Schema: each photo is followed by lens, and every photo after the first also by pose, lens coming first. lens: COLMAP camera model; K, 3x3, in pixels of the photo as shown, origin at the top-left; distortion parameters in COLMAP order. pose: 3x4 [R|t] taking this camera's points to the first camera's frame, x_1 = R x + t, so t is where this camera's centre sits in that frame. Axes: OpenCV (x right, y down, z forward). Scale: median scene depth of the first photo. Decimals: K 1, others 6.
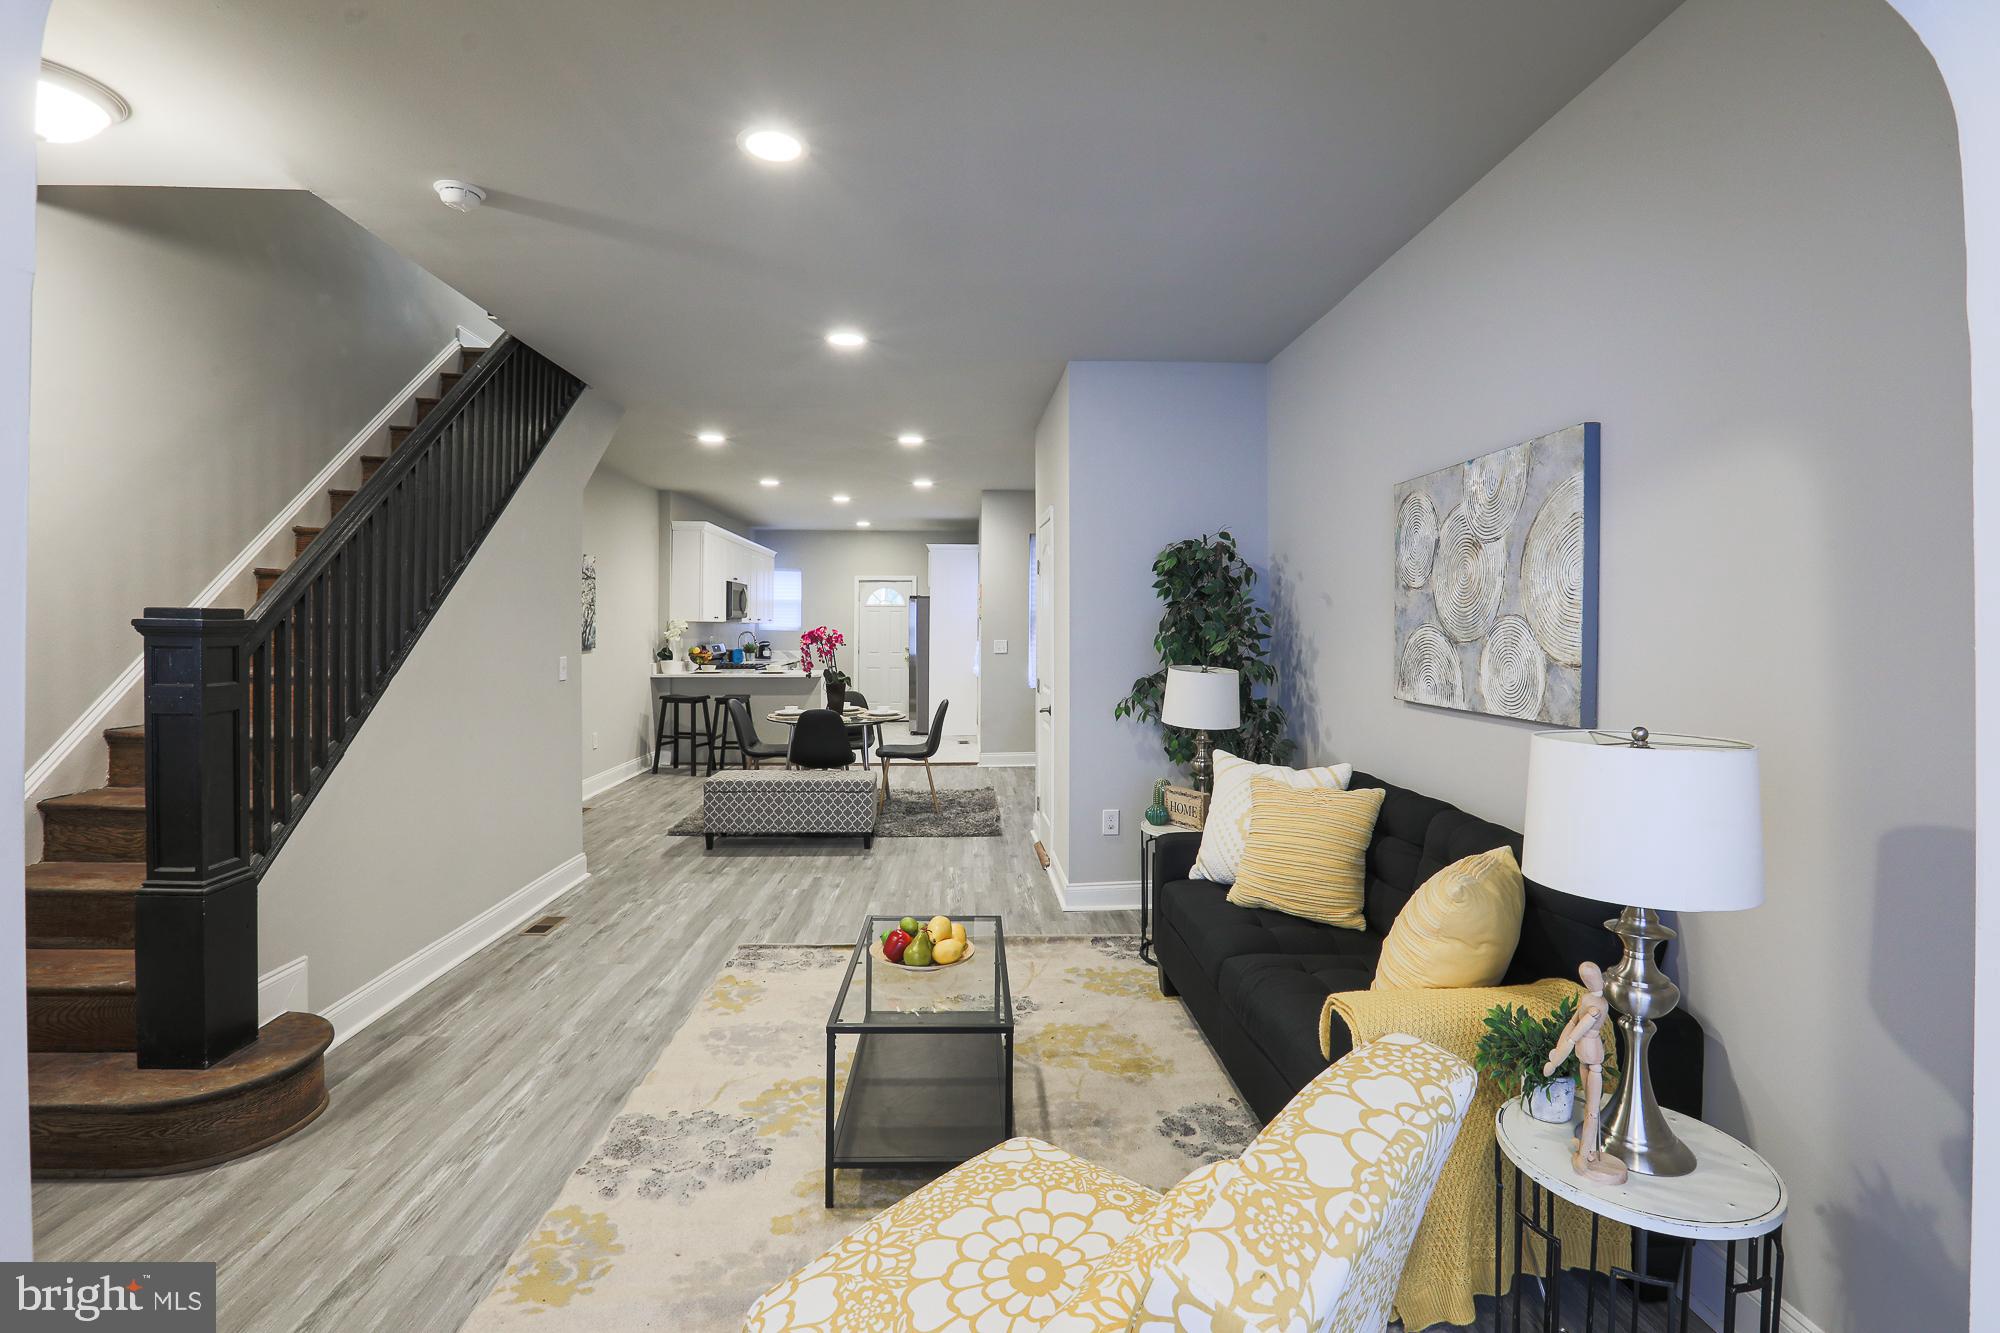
lens RADIAL K [[921.9, 0, 993.5], [0, 921.9, 632.7], [0, 0, 1]] dist [-0.062629, 0.027181]
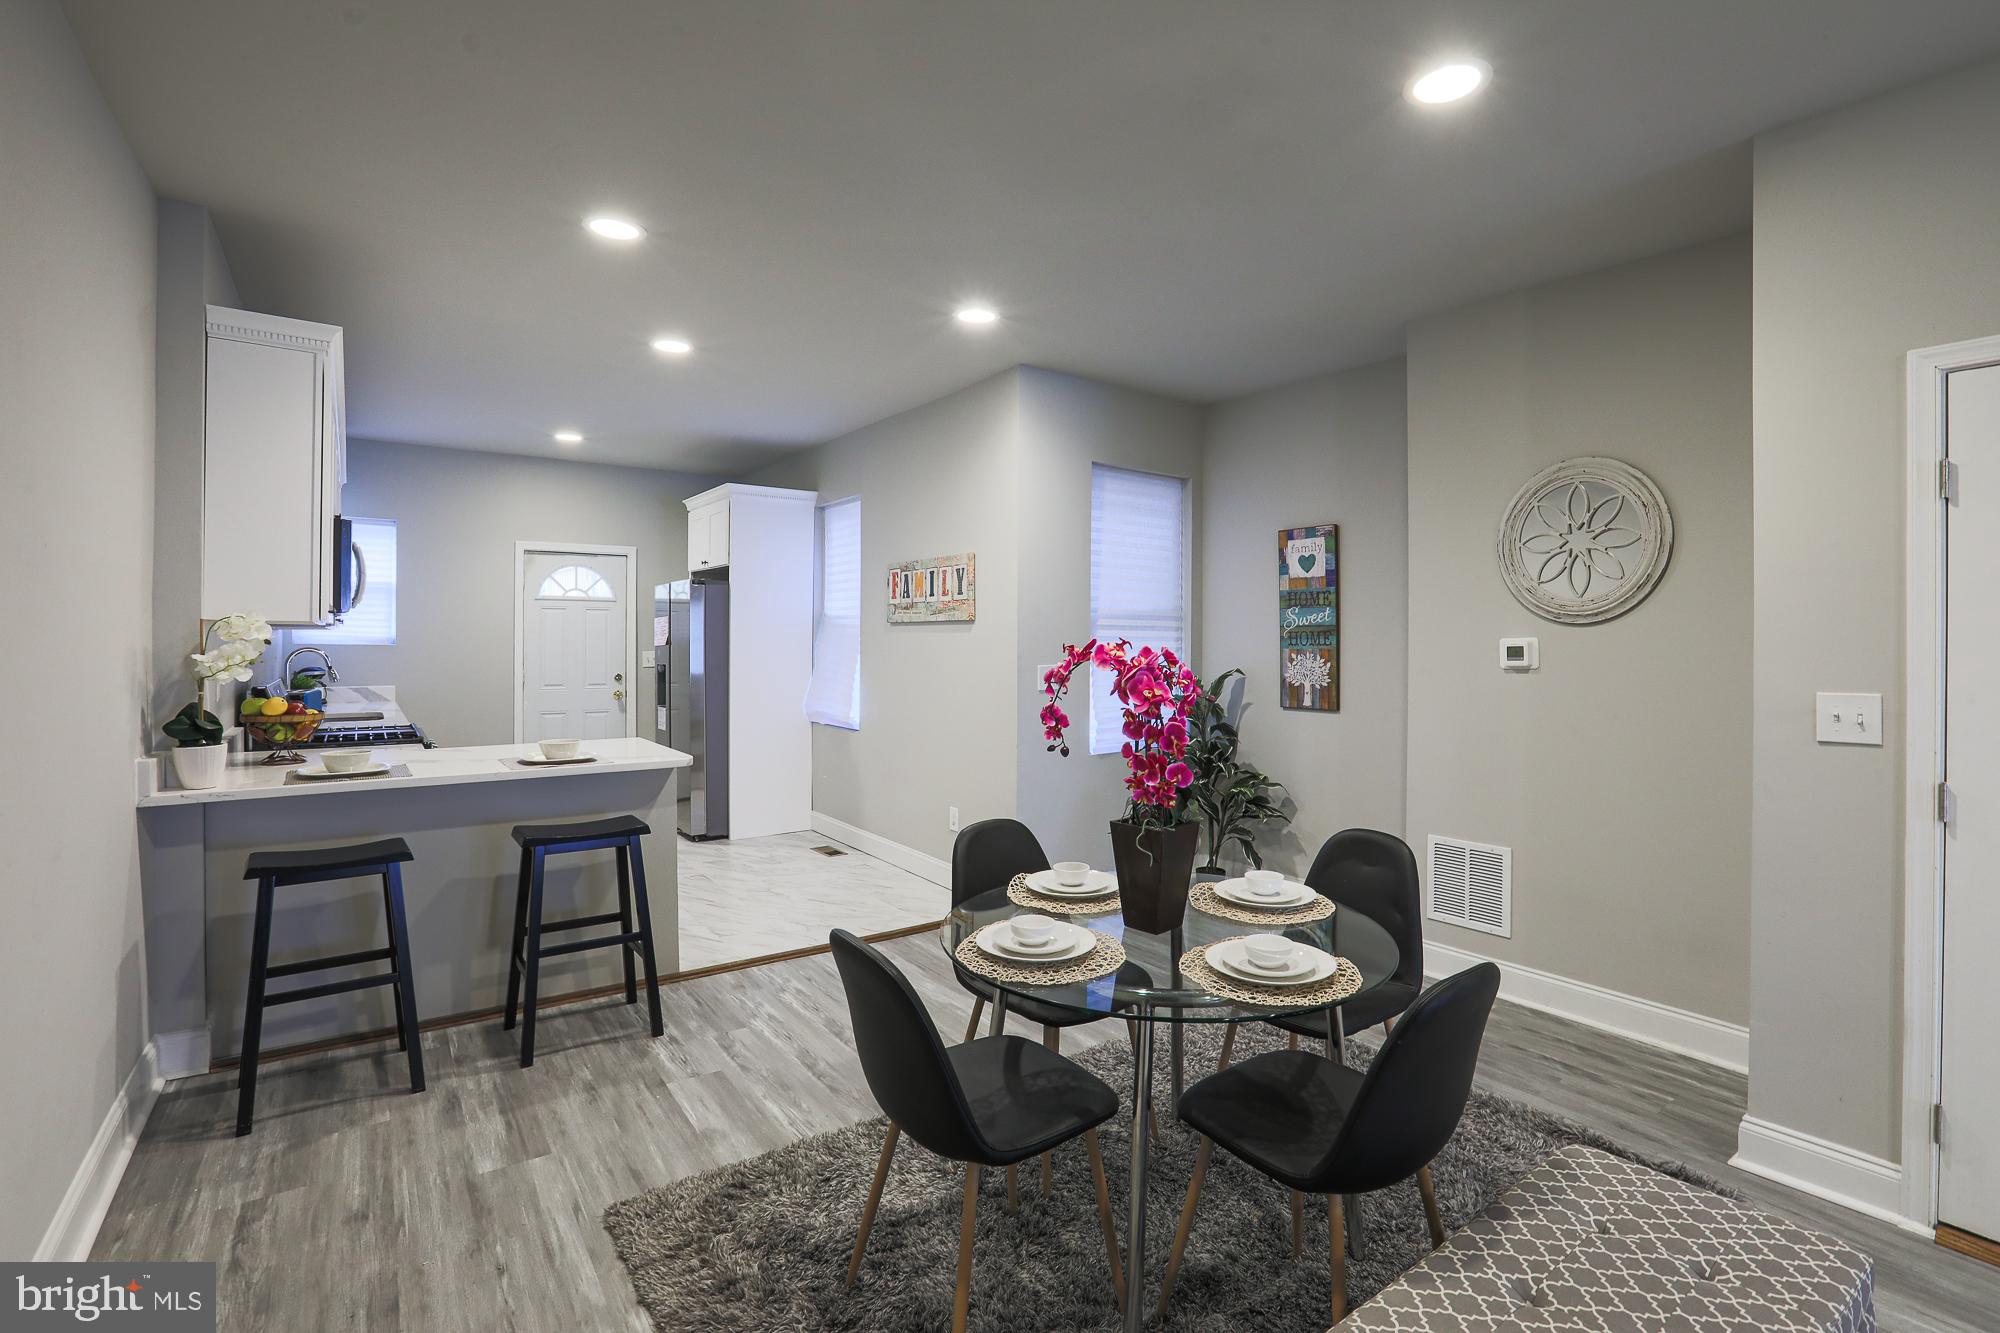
lens RADIAL K [[921.9, 0, 993.5], [0, 921.9, 632.7], [0, 0, 1]] dist [-0.062629, 0.027181]
pose [[0.833115, 0.002315, 0.553095, -0.642189], [0.004993, 0.999919, -0.011707, -0.006878], [-0.553077, 0.012515, 0.833036, 1.283819]]
